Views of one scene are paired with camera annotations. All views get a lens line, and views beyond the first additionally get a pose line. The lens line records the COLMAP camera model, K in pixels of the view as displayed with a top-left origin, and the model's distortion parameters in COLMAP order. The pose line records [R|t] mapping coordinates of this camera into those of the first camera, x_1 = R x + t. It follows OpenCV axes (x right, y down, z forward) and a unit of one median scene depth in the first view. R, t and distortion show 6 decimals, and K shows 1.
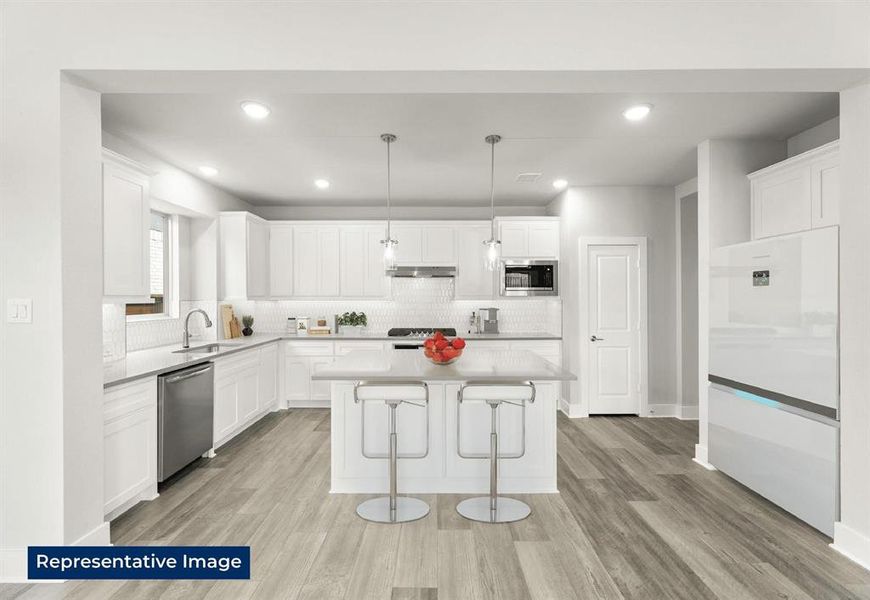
lens RADIAL K [[350.4, 0, 427.1], [0, 350.4, 297.5], [0, 0, 1]] dist [-0.003403, -0.000062]
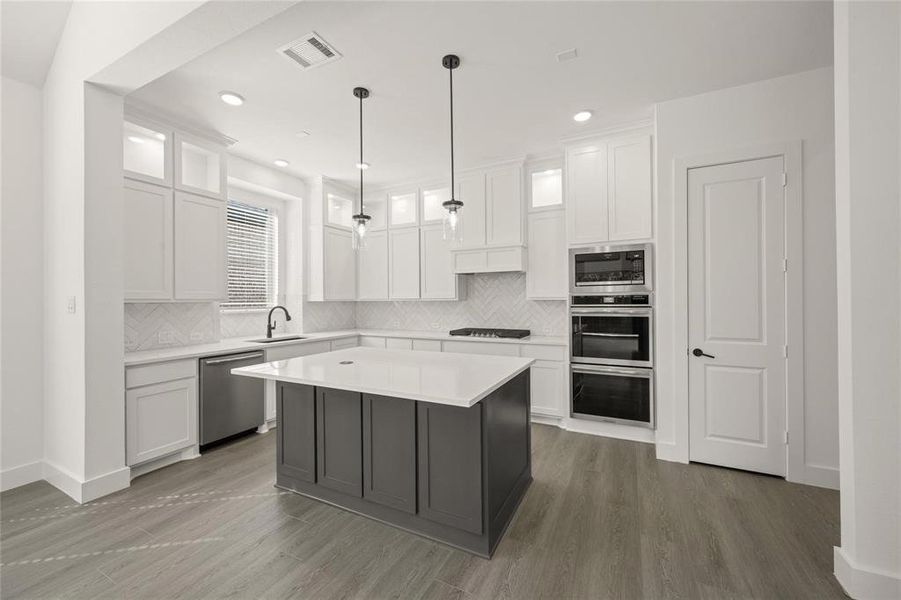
lens RADIAL K [[354.3, 0, 452.3], [0, 354.3, 298.1], [0, 0, 1]] dist [0.000599, -0.000227]
pose [[0.900514, -0.003279, -0.434814, 0.399702], [0.002952, 0.999995, -0.001426, 0.012452], [0.434817, 0.000001, 0.900519, 0.185910]]
